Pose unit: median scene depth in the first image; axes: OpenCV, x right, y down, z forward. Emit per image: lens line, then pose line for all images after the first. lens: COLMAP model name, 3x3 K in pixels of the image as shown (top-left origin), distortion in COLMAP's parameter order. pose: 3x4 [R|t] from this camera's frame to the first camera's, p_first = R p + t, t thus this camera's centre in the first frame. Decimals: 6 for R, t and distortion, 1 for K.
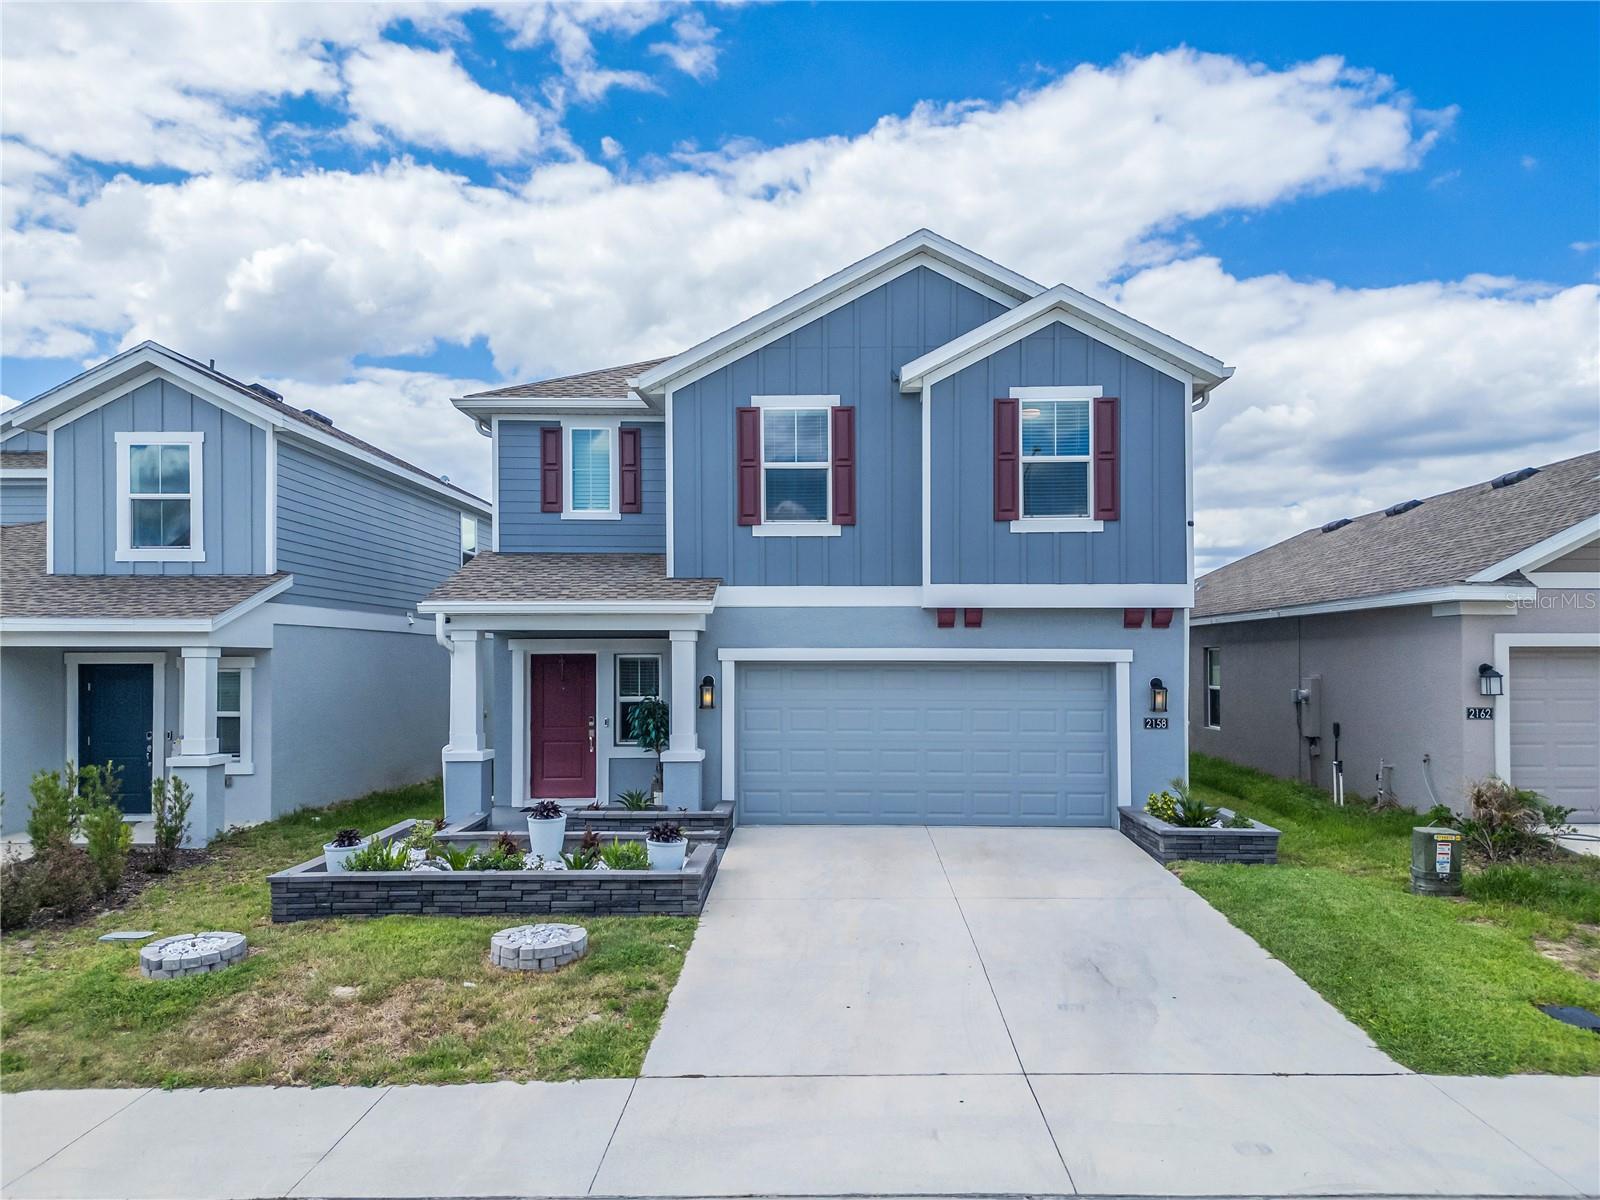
lens RADIAL K [[1133.5, 0, 799.2], [0, 1133.5, 679.6], [0, 0, 1]] dist [0.024179, -0.020690]
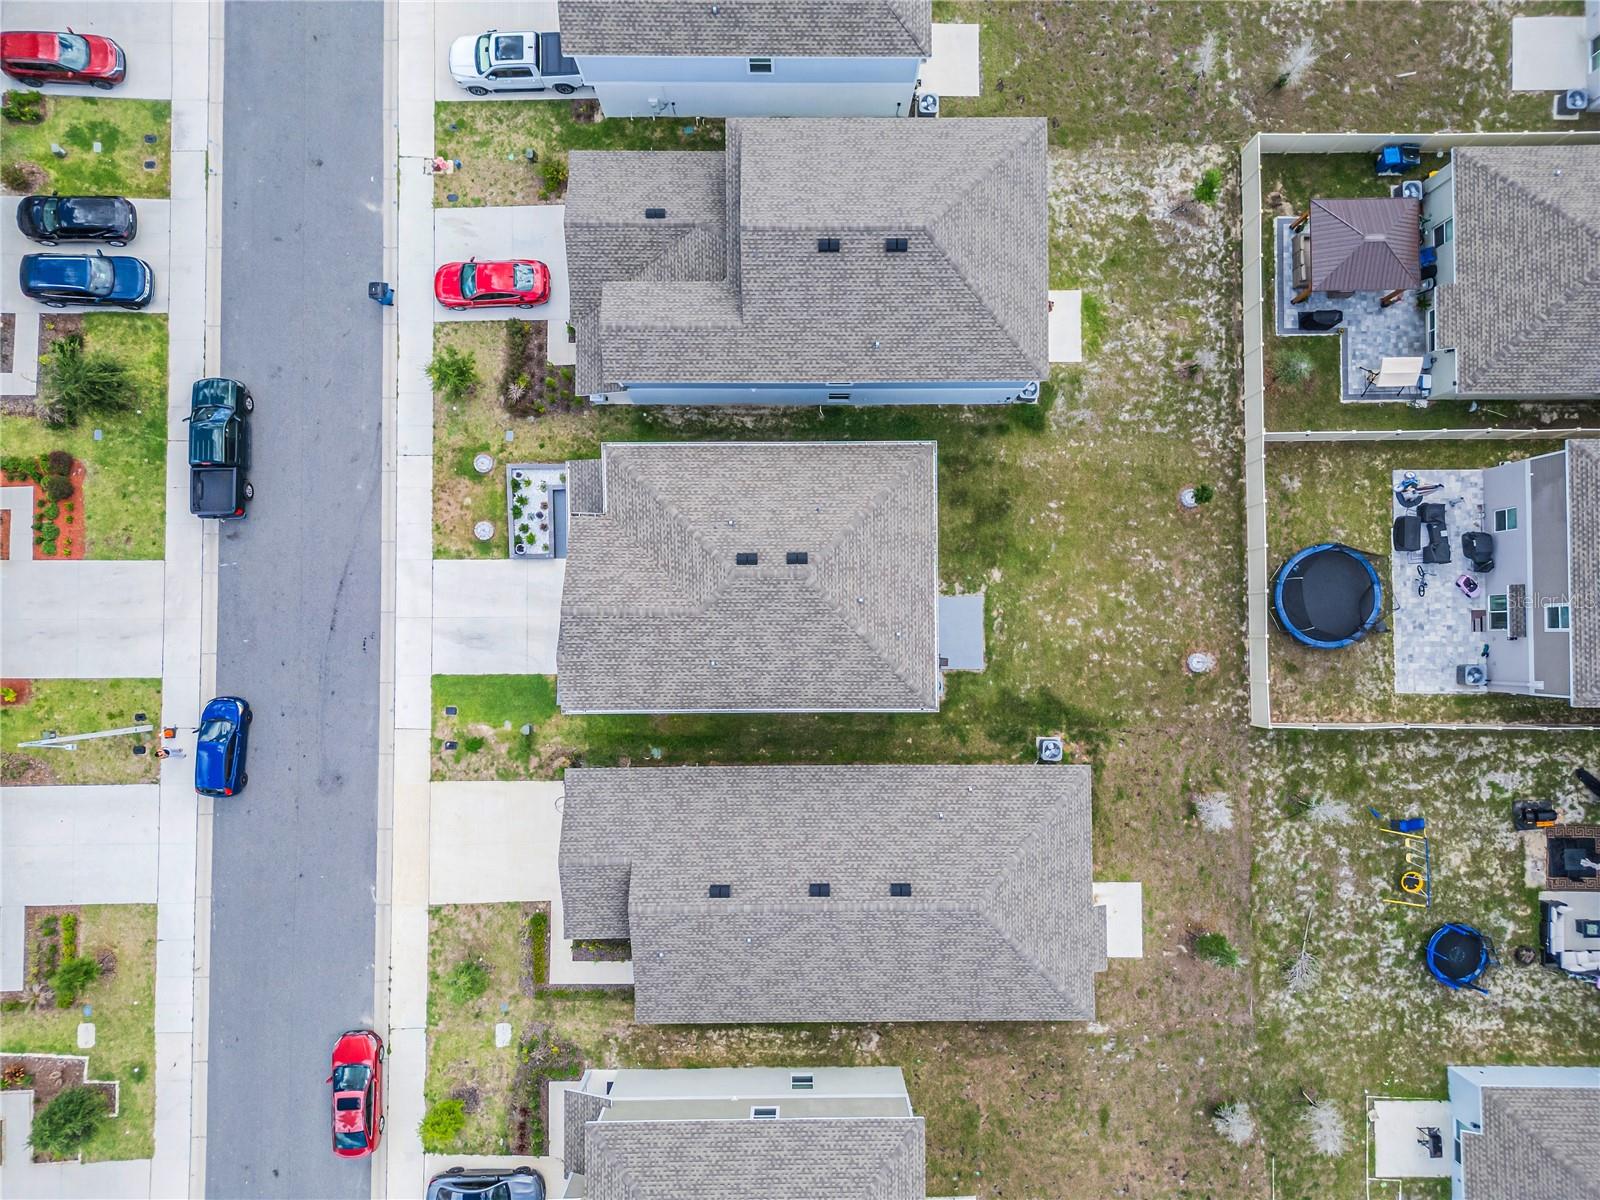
lens RADIAL K [[1133.5, 0, 801.1], [0, 1133.5, 601.0], [0, 0, 1]] dist [0.024179, -0.020690]
pose [[0.033460, 0.999190, -0.022338, 0.161099], [-0.011477, 0.022733, 0.999676, -3.184431], [0.999374, -0.033192, 0.012228, 1.541903]]
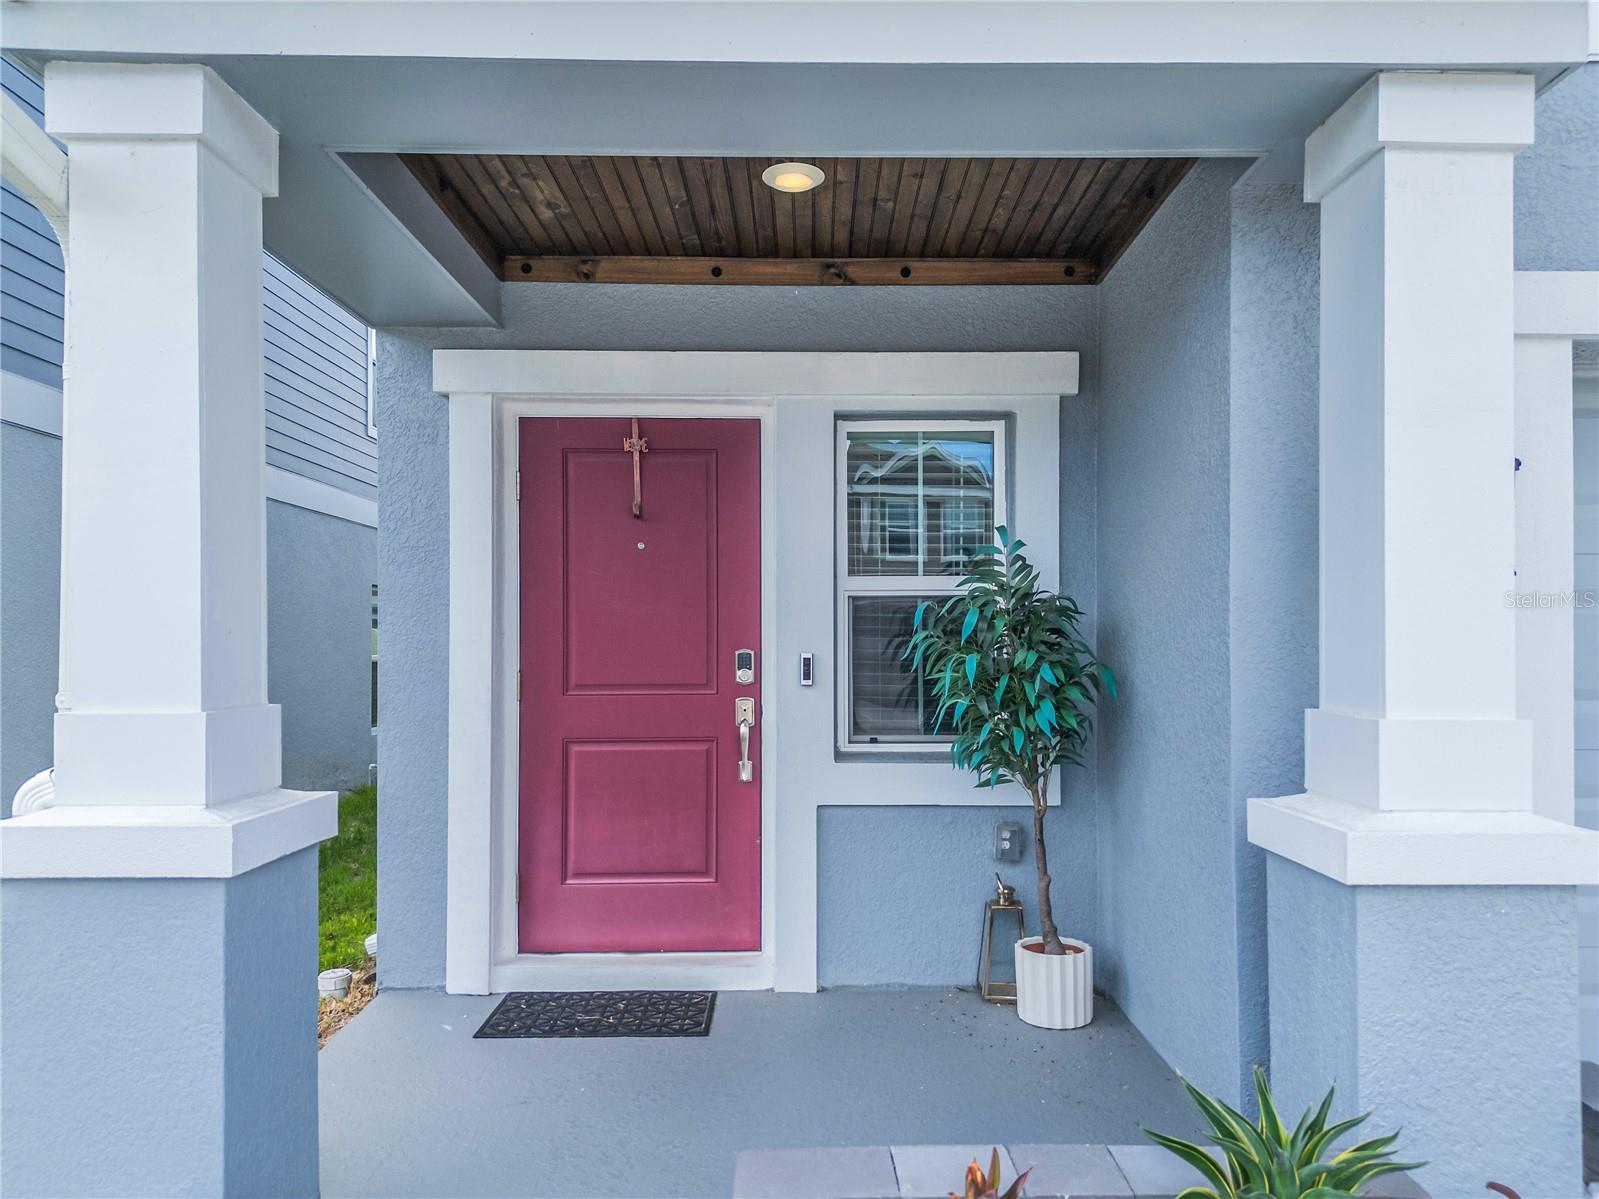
lens RADIAL K [[1132.7, 0, 787.9], [0, 1132.7, 648.2], [0, 0, 1]] dist [0.024179, -0.020690]
pose [[0.999910, 0.003125, 0.013064, -0.195194], [-0.002918, 0.999870, -0.015859, 0.040710], [-0.013112, 0.015820, 0.999789, 0.808279]]
